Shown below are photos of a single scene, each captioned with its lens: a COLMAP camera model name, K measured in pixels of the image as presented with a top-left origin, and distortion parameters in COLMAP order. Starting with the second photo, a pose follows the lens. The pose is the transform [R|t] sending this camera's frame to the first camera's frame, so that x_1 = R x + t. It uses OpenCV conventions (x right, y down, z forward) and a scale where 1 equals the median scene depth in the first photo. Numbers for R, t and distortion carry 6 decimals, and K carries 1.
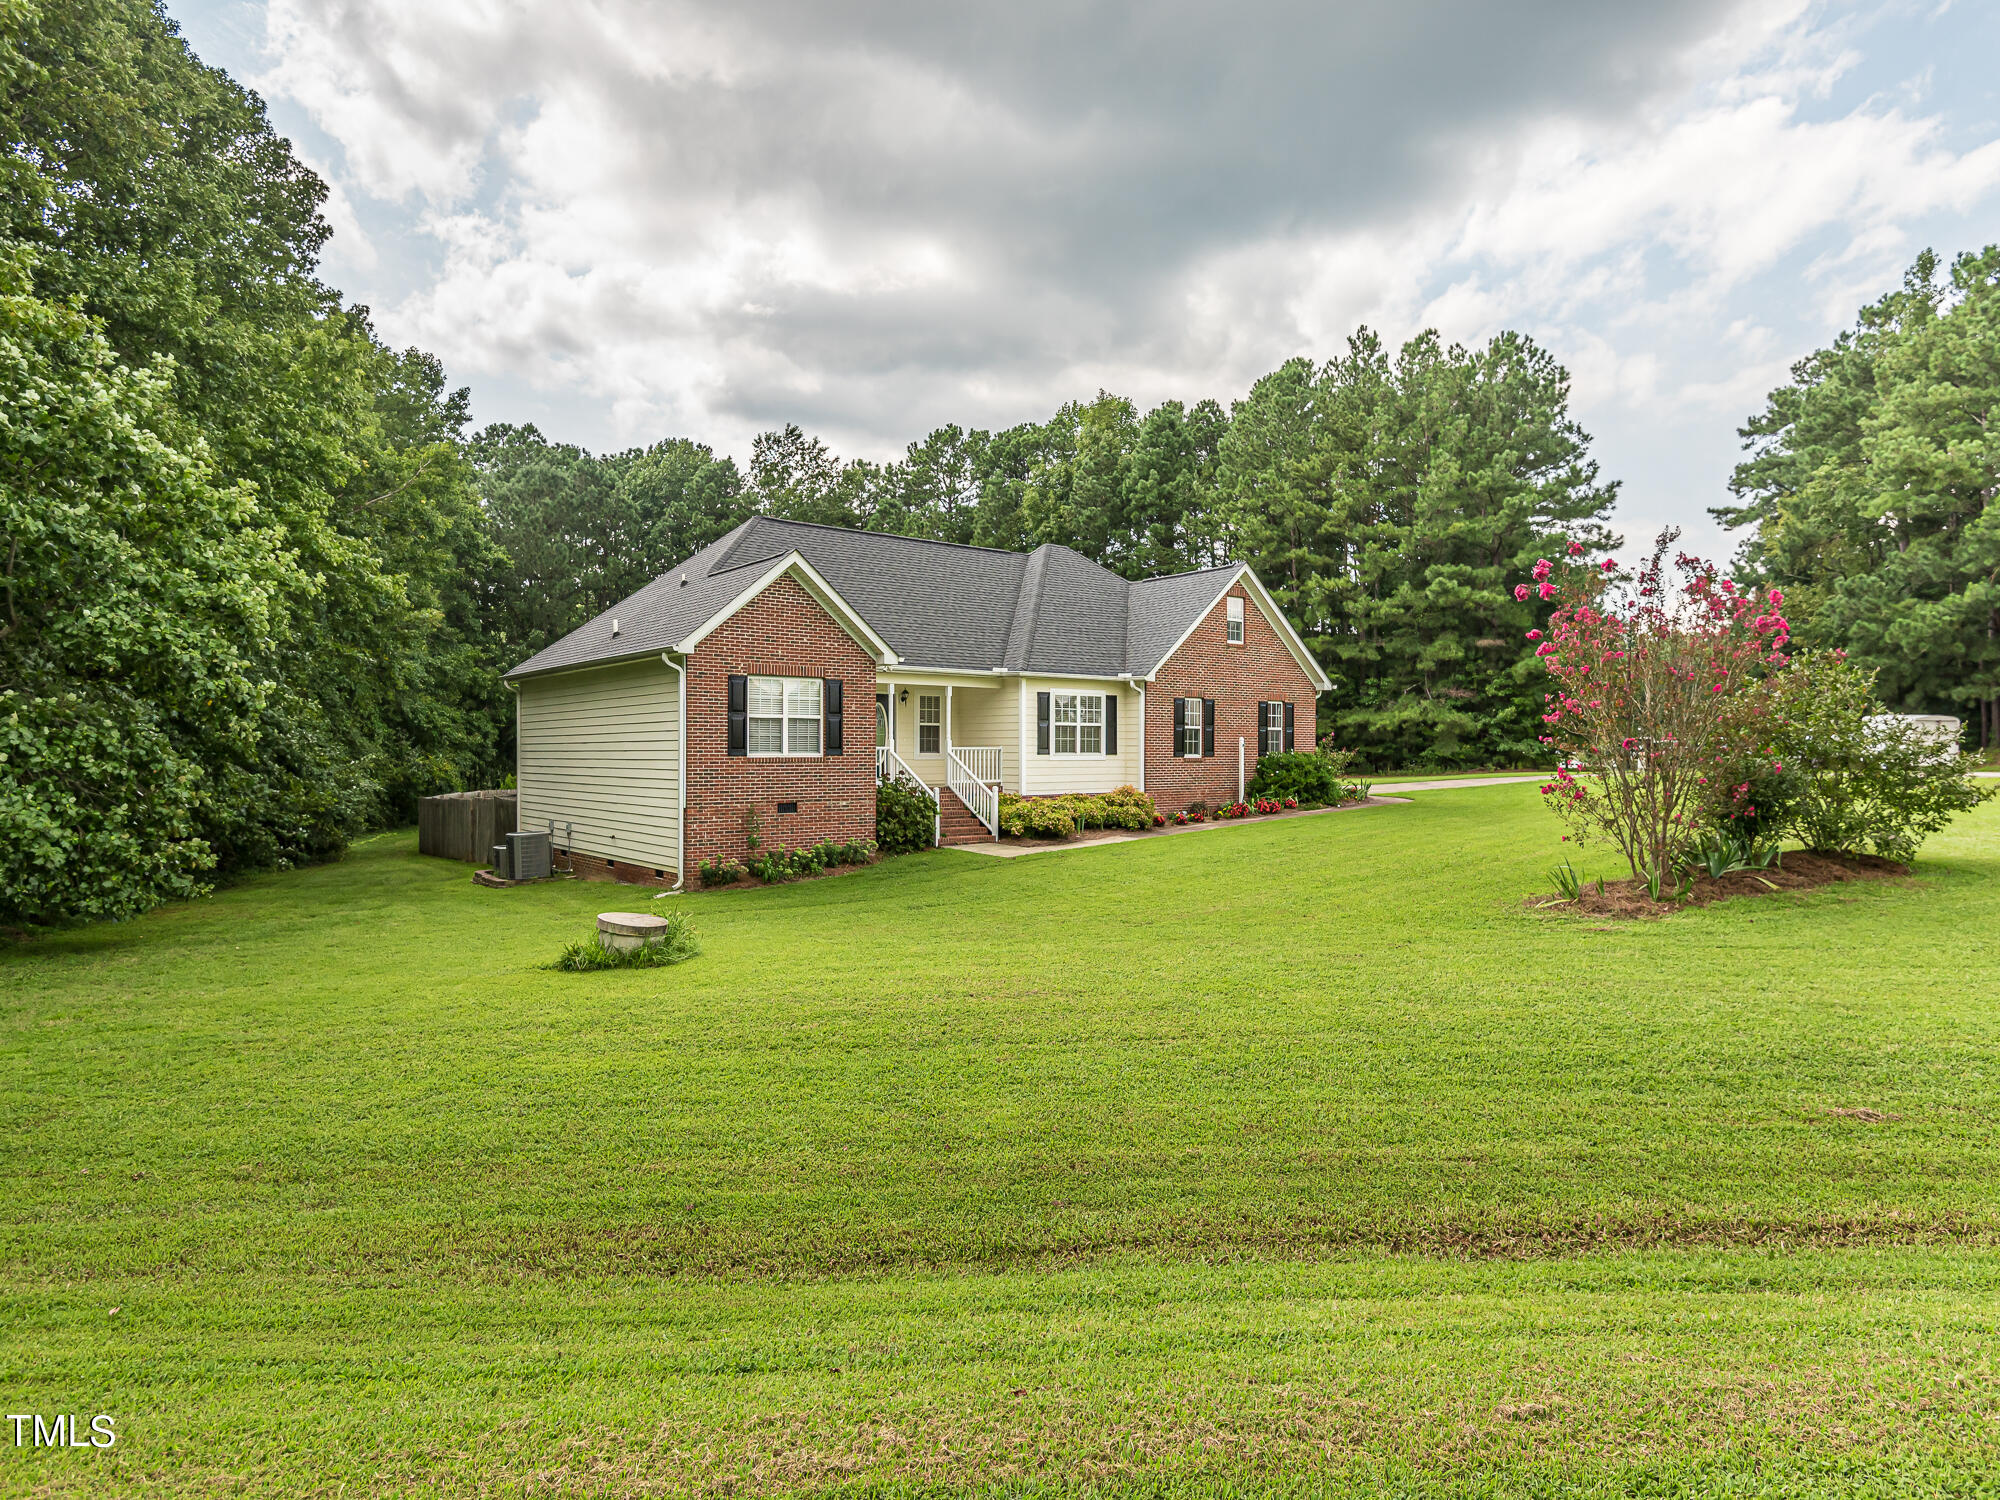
lens RADIAL K [[1135.6, 0, 988.6], [0, 1135.6, 761.0], [0, 0, 1]] dist [0.004648, 0.000361]
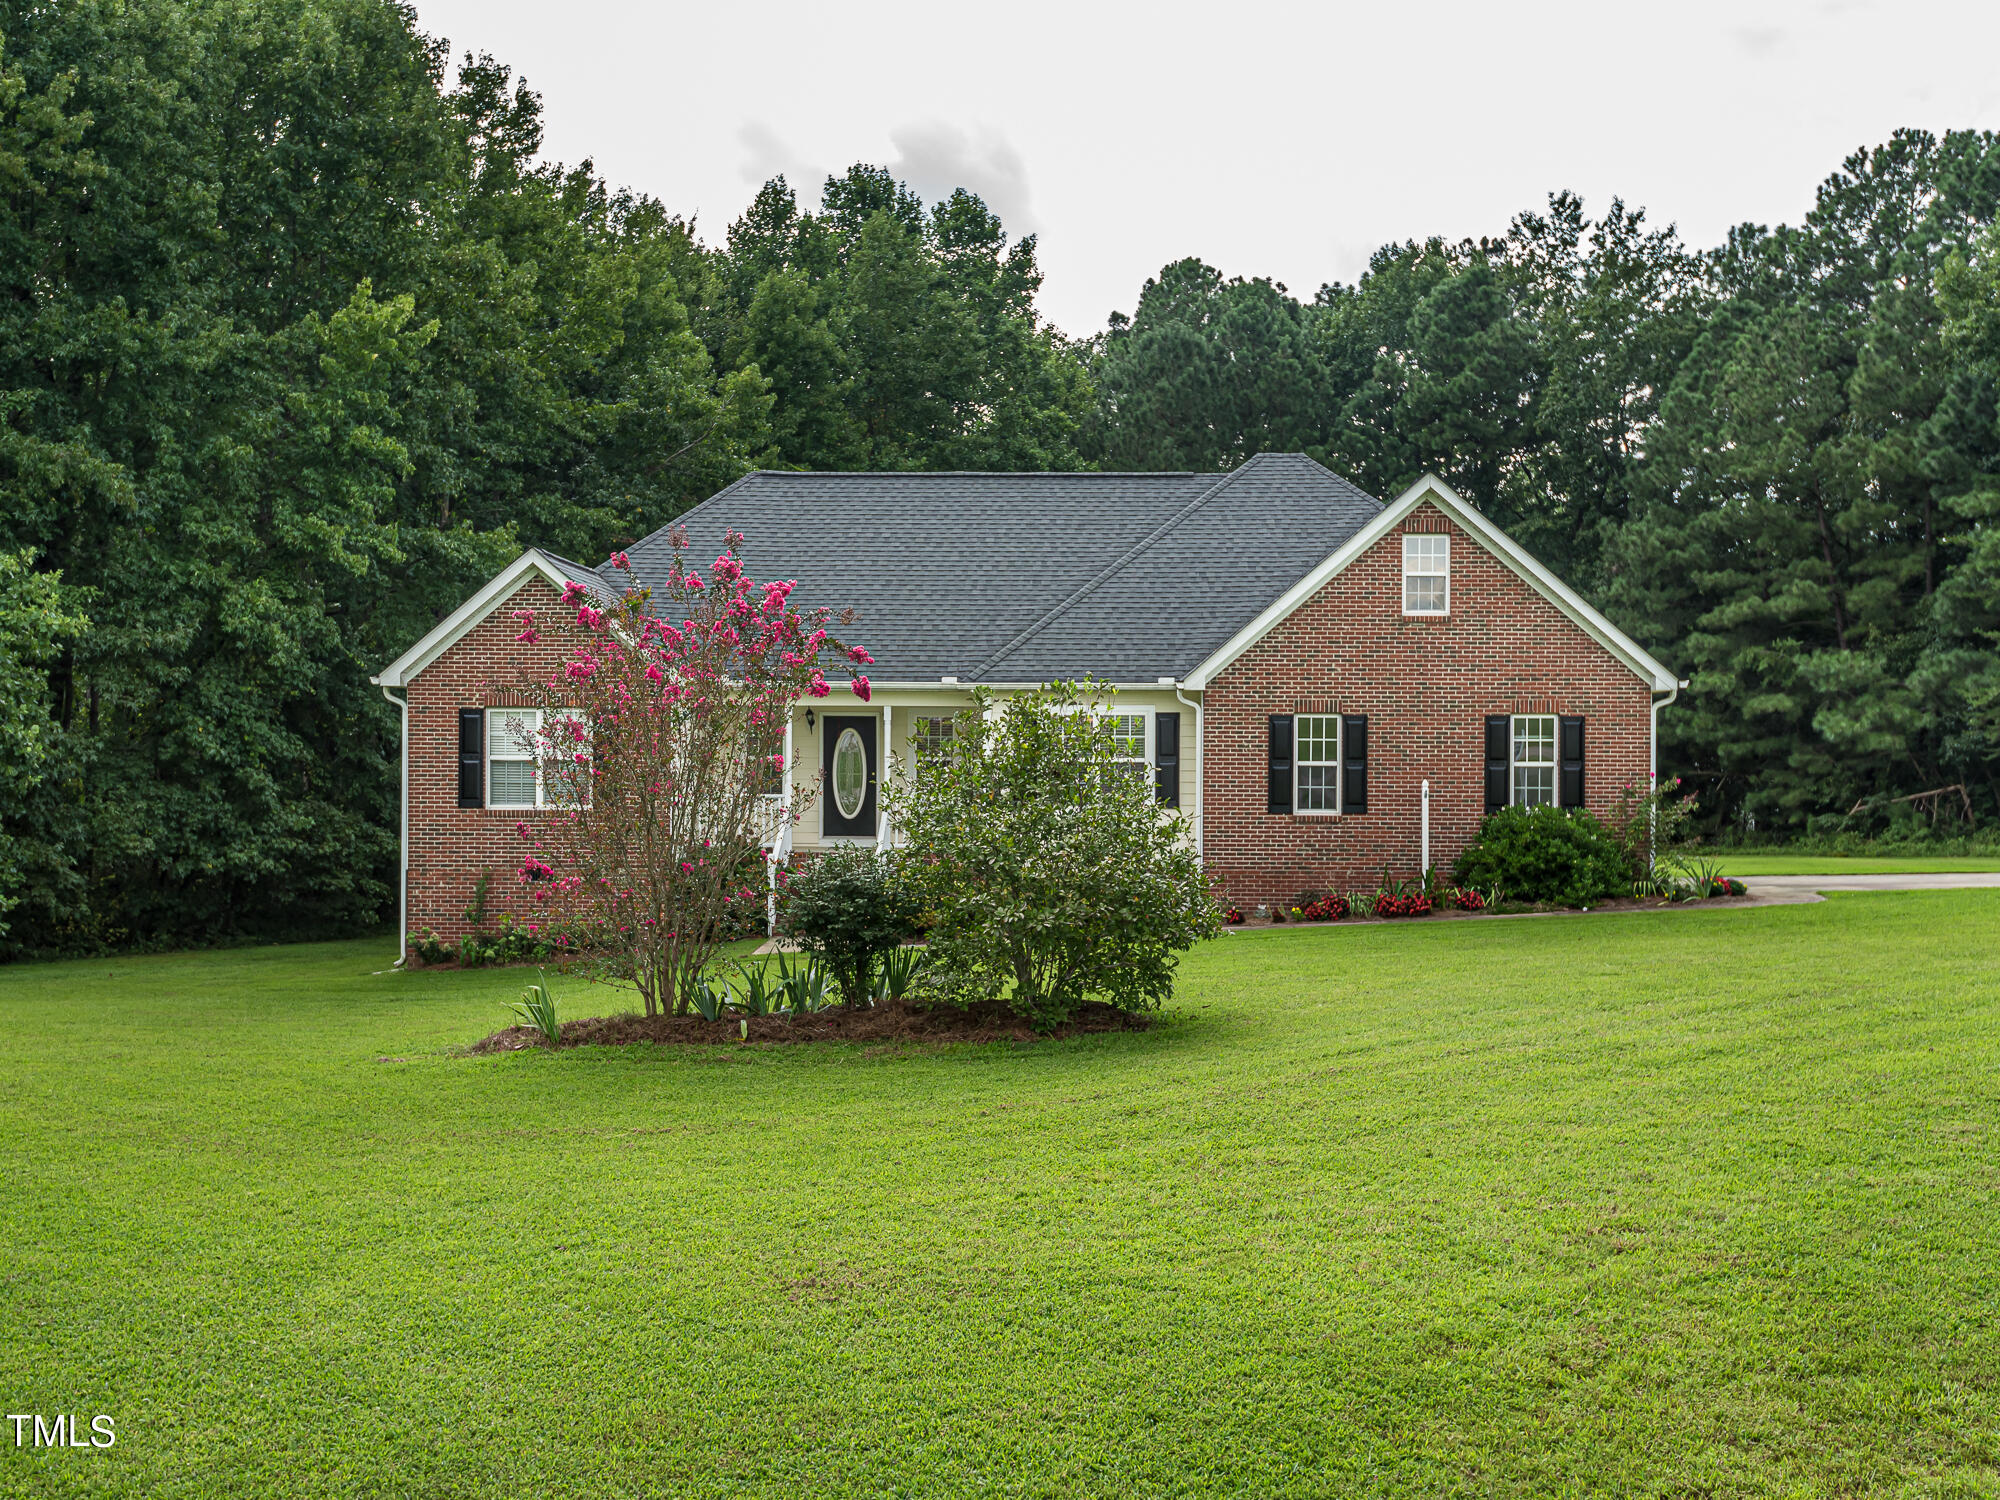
lens RADIAL K [[2161.9, 0, 991.3], [0, 2161.9, 760.5], [0, 0, 1]] dist [0.013689, -0.014112]
pose [[0.782926, 0.001599, -0.622113, 0.740656], [-0.008061, 0.999939, -0.007575, -0.021183], [0.622063, 0.010945, 0.782891, 0.016251]]
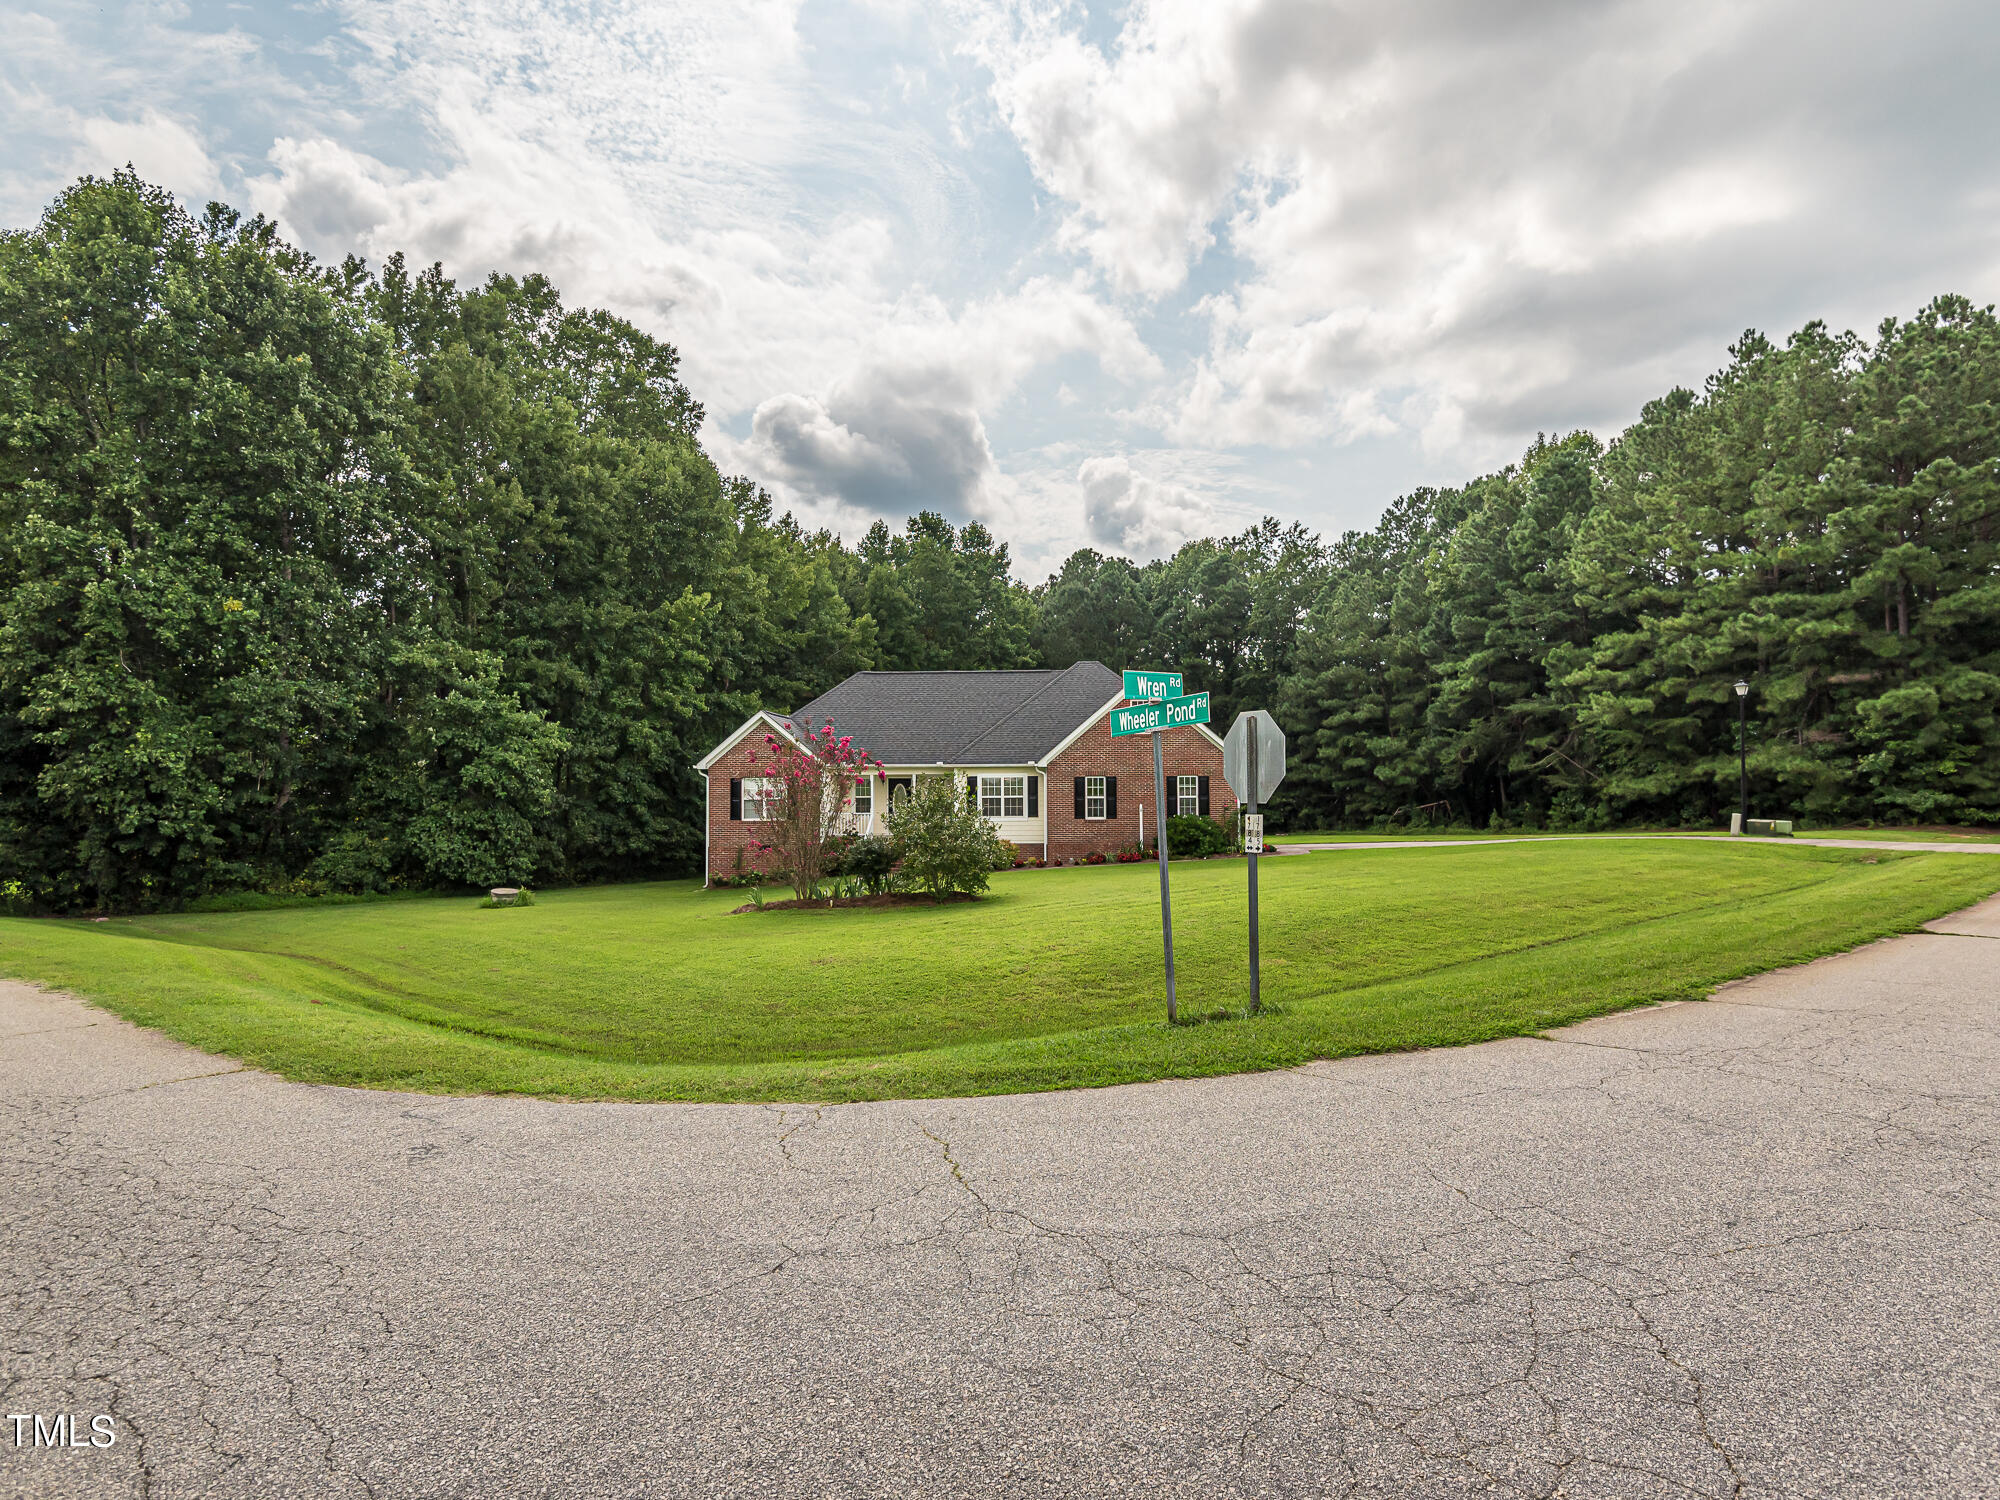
lens RADIAL K [[1117.9, 0, 1000.0], [0, 1117.9, 750.0], [0, 0, 1]] dist [0.045906, -0.050136]
pose [[0.775151, -0.029313, -0.631096, 0.945103], [0.002949, 0.999080, -0.042784, -0.029178], [0.631769, 0.031303, 0.774524, -0.129740]]
